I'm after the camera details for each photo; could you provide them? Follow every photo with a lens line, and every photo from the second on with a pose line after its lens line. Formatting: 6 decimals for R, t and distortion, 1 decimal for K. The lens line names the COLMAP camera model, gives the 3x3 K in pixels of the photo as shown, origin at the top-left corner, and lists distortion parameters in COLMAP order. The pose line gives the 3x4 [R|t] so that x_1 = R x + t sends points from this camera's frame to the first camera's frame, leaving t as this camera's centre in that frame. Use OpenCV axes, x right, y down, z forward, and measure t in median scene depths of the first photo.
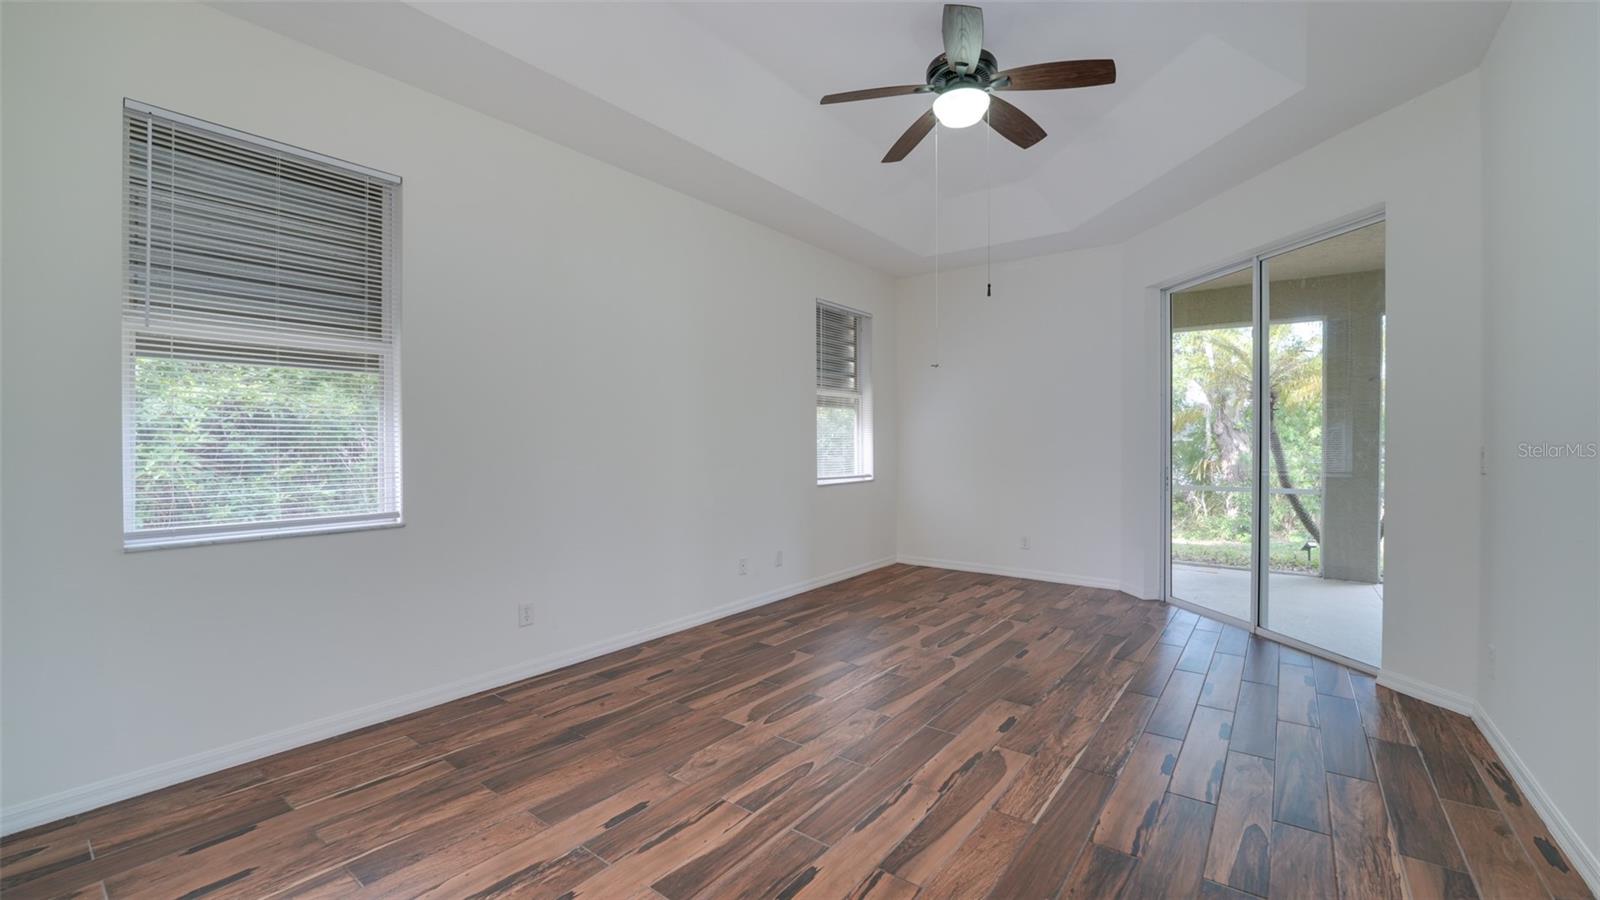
lens RADIAL K [[641.3, 0, 800.0], [0, 641.3, 450.0], [0, 0, 1]] dist [-0.010946, 0.000353]
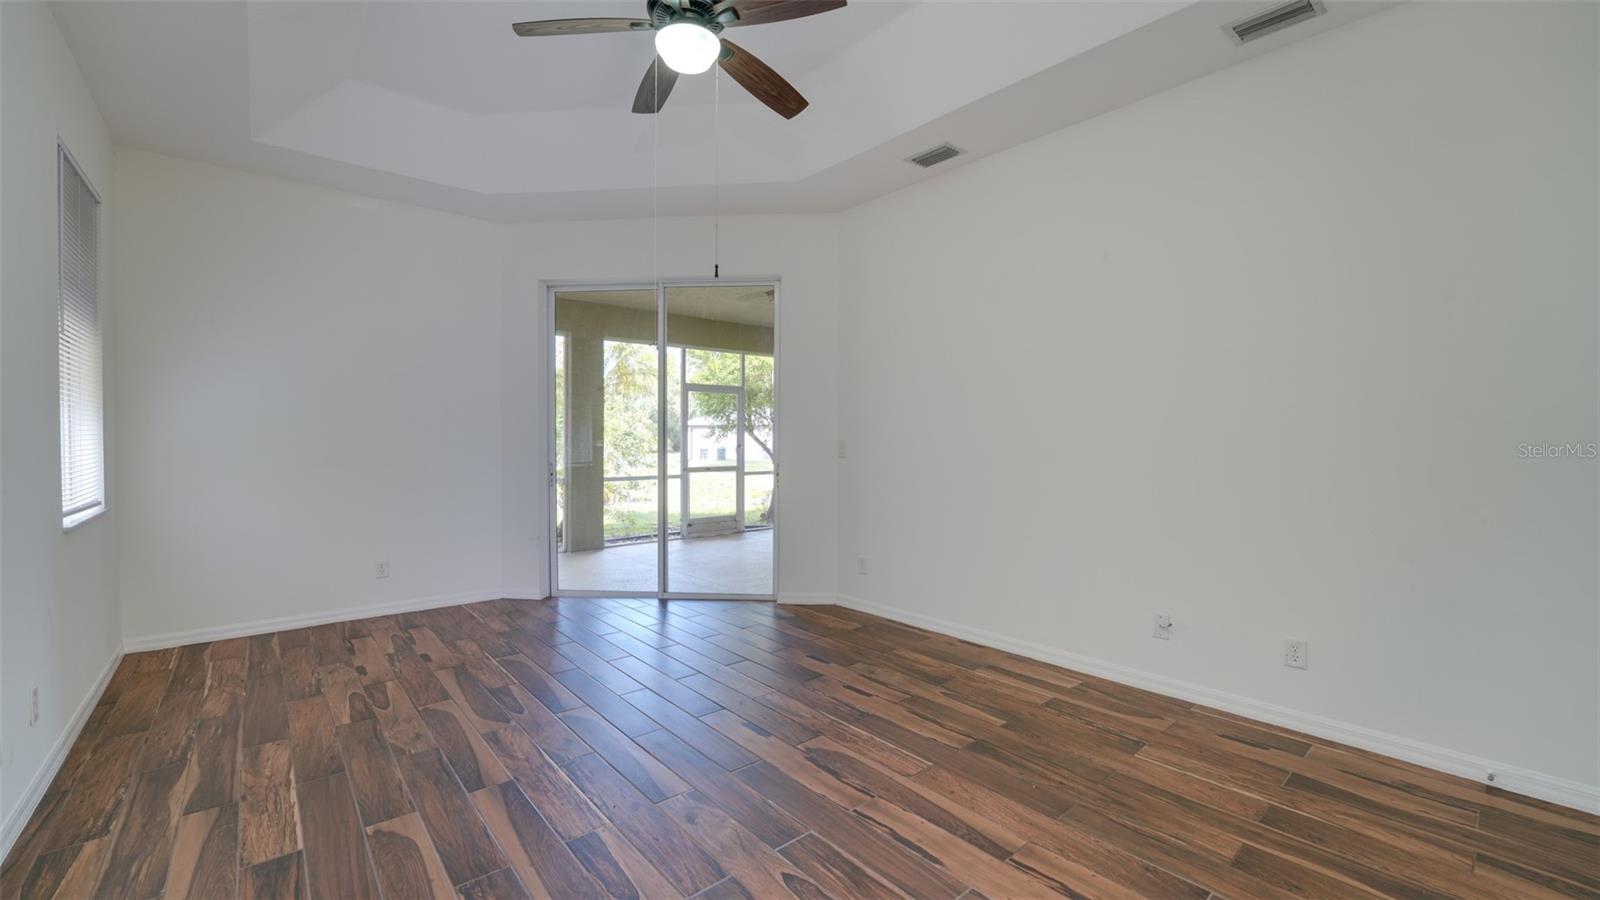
lens RADIAL K [[650.5, 0, 801.8], [0, 650.5, 427.3], [0, 0, 1]] dist [-0.013443, 0.000011]
pose [[0.193127, 0.025035, 0.980854, -0.579378], [0.005468, 0.999631, -0.026591, 0.001166], [-0.981158, 0.010499, 0.192919, 0.679582]]
